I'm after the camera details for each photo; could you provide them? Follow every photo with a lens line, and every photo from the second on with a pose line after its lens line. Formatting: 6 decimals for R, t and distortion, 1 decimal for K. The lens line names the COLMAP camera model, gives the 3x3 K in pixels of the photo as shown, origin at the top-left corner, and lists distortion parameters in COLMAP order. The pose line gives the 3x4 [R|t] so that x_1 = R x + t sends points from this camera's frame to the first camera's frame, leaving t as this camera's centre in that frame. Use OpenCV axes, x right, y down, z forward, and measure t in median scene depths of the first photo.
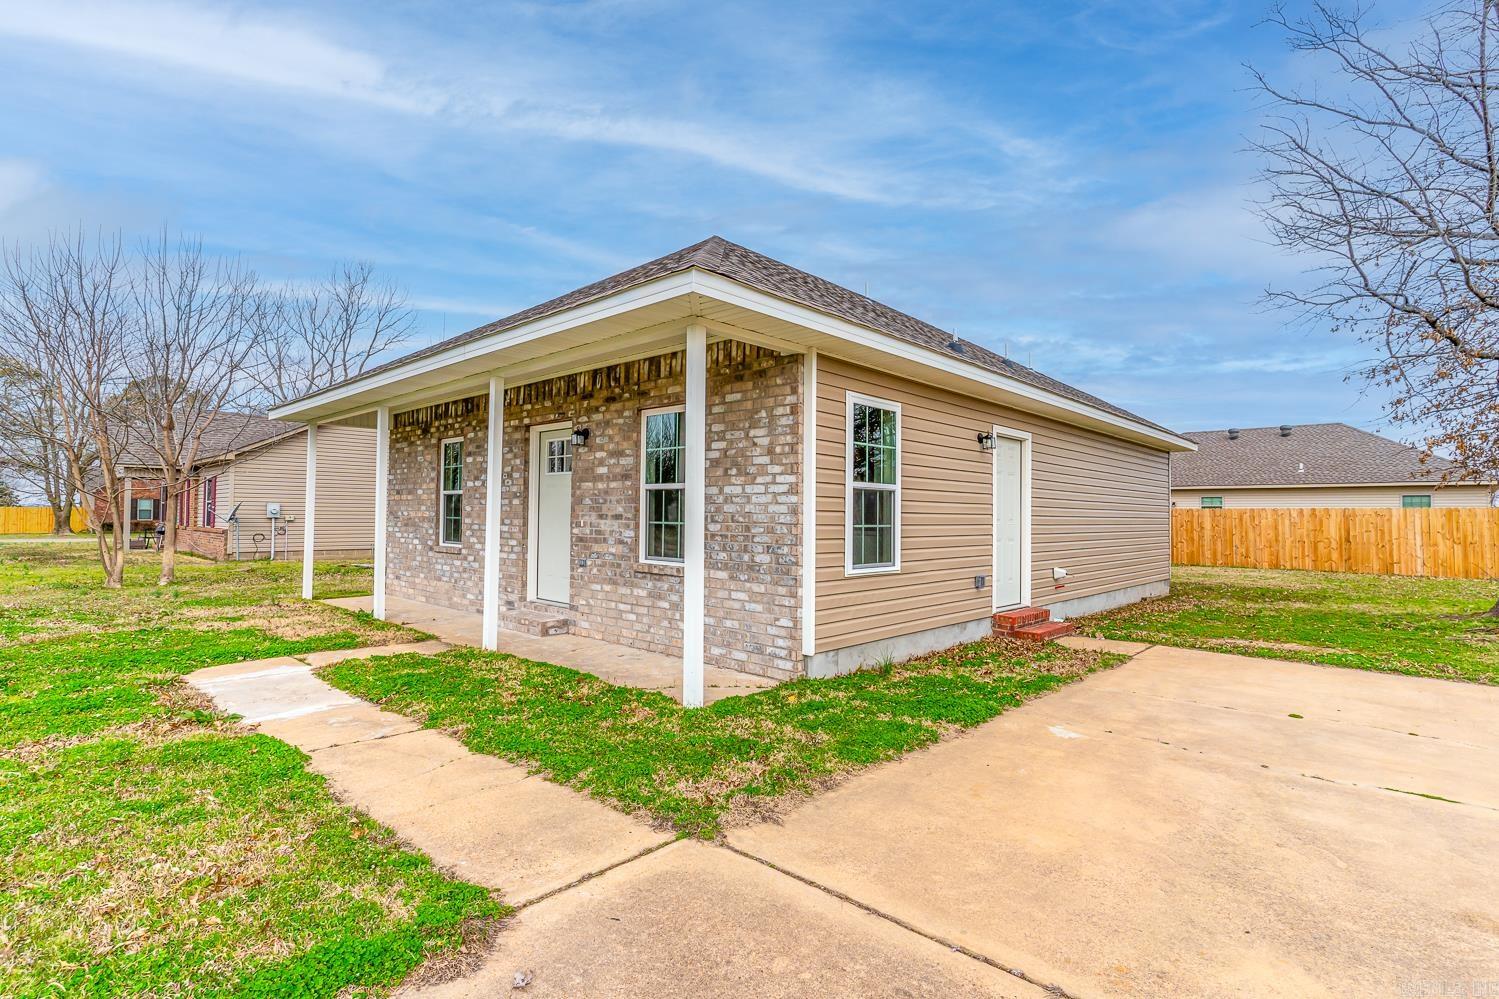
lens RADIAL K [[723.7, 0, 754.0], [0, 723.7, 498.5], [0, 0, 1]] dist [-0.000847, -0.000125]
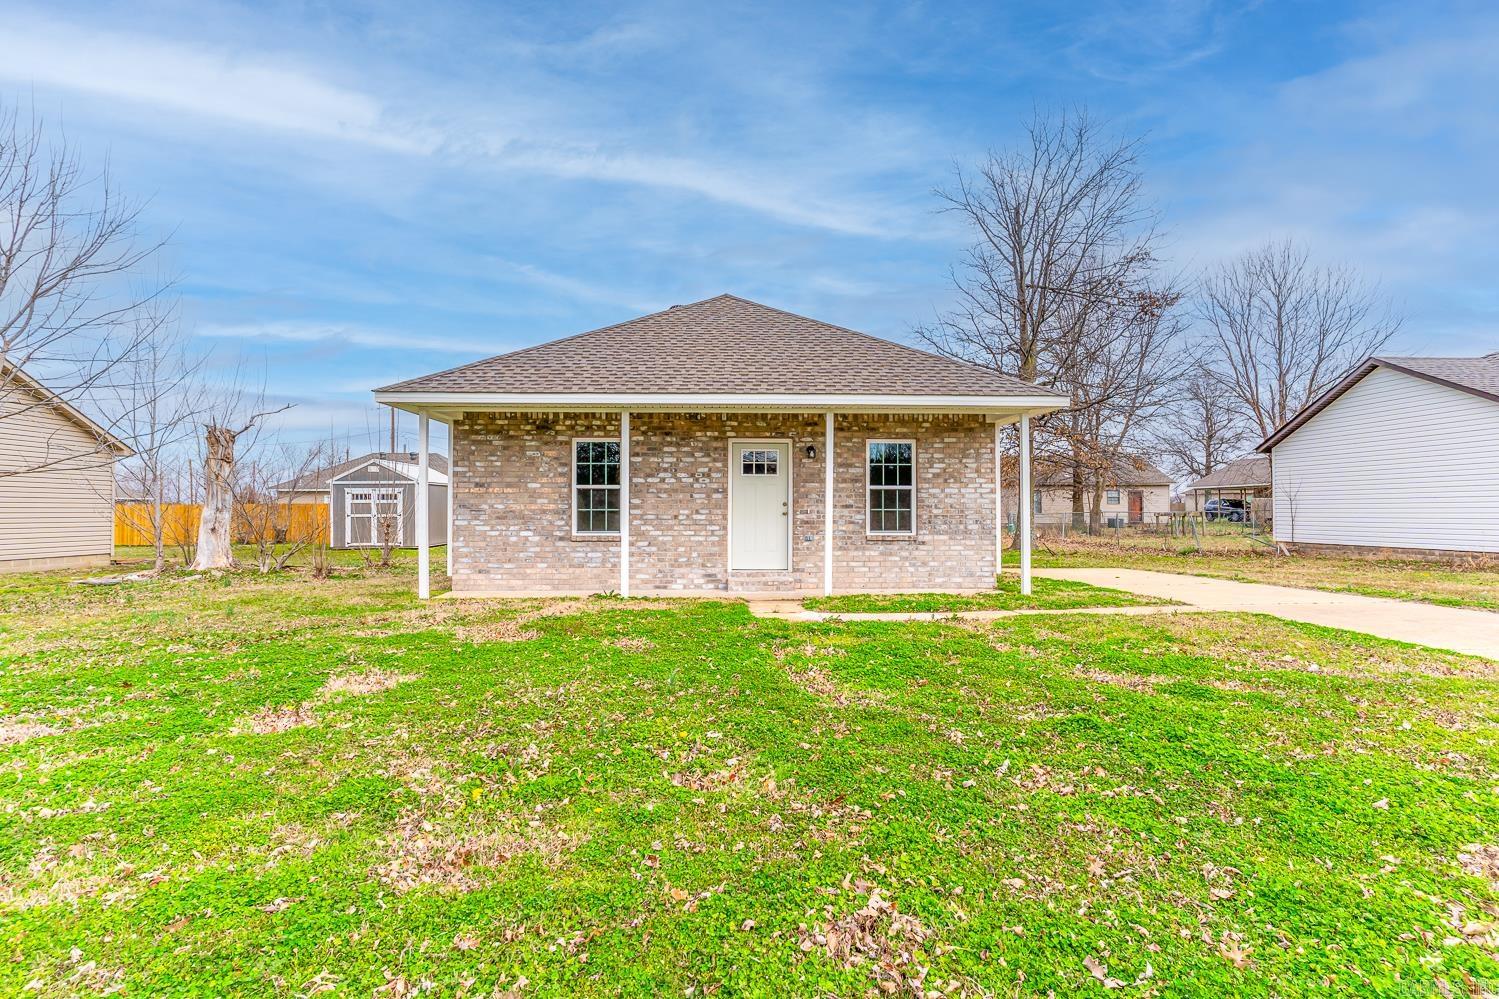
lens RADIAL K [[716.1, 0, 752.5], [0, 716.1, 499.9], [0, 0, 1]] dist [0.000333, -0.000077]
pose [[0.693798, -0.002644, 0.720165, -1.454511], [-0.008787, 0.999888, 0.012136, -0.005300], [-0.720116, -0.014748, 0.693697, 0.088907]]
